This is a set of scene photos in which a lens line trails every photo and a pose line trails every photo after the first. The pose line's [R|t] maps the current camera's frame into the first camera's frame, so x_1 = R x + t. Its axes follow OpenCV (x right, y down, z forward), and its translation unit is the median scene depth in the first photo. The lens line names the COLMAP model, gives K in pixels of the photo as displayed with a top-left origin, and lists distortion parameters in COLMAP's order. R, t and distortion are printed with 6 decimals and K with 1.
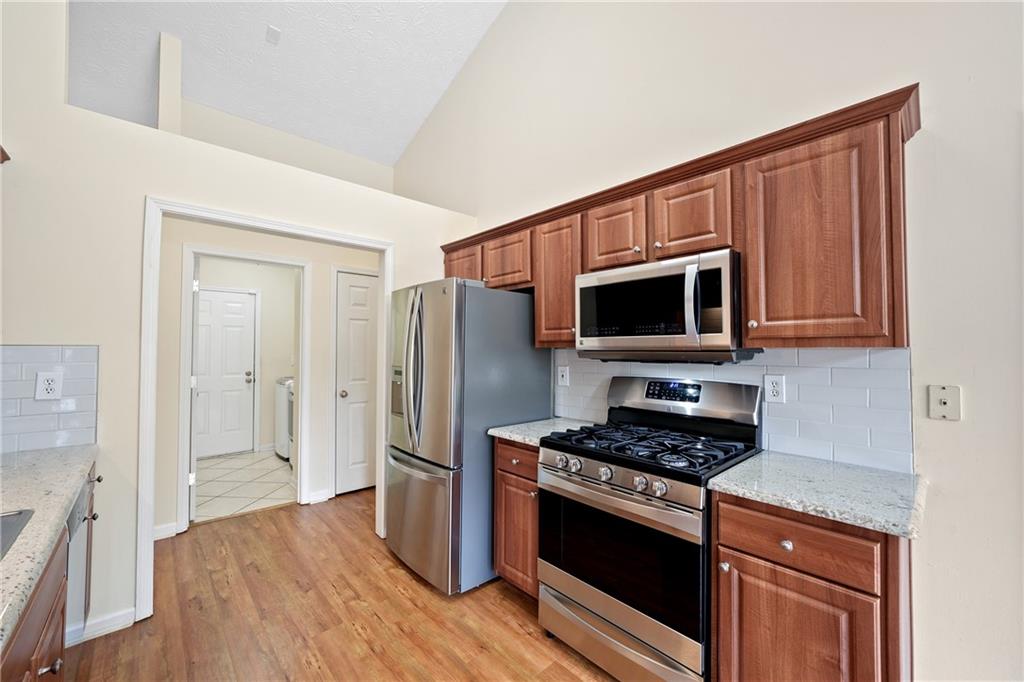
lens RADIAL K [[398.1, 0, 507.7], [0, 398.1, 334.8], [0, 0, 1]] dist [-0.003133, 0.000122]
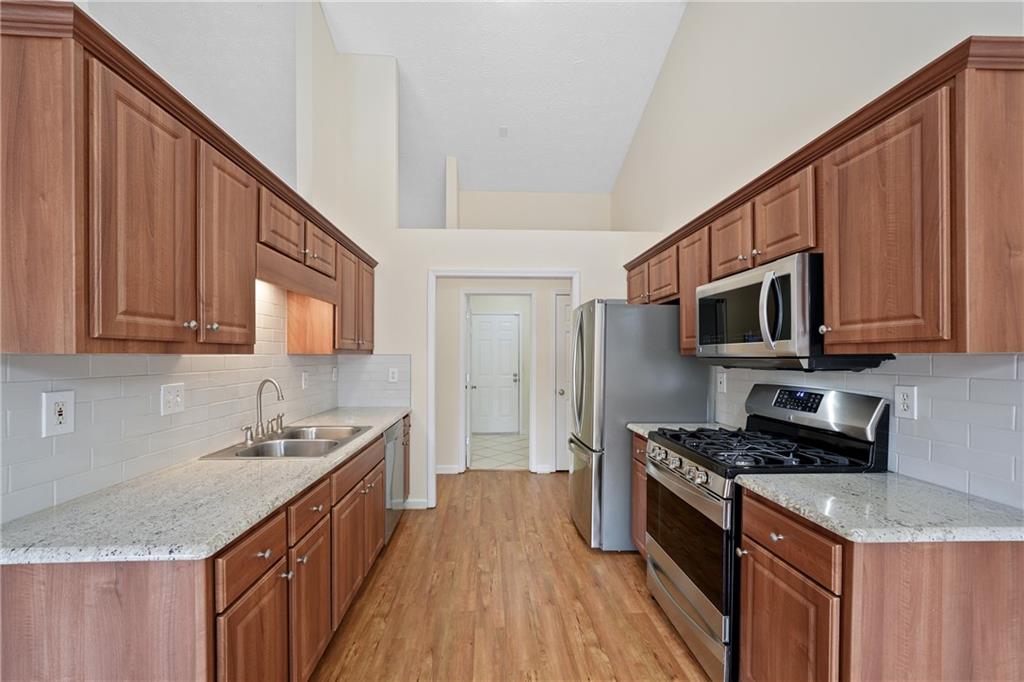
lens RADIAL K [[401.3, 0, 507.0], [0, 401.3, 347.1], [0, 0, 1]] dist [-0.004141, -0.000010]
pose [[0.776960, -0.016508, -0.629333, 0.518166], [0.023926, 0.999708, 0.003315, -0.004660], [0.629095, -0.017633, 0.777128, -0.184693]]
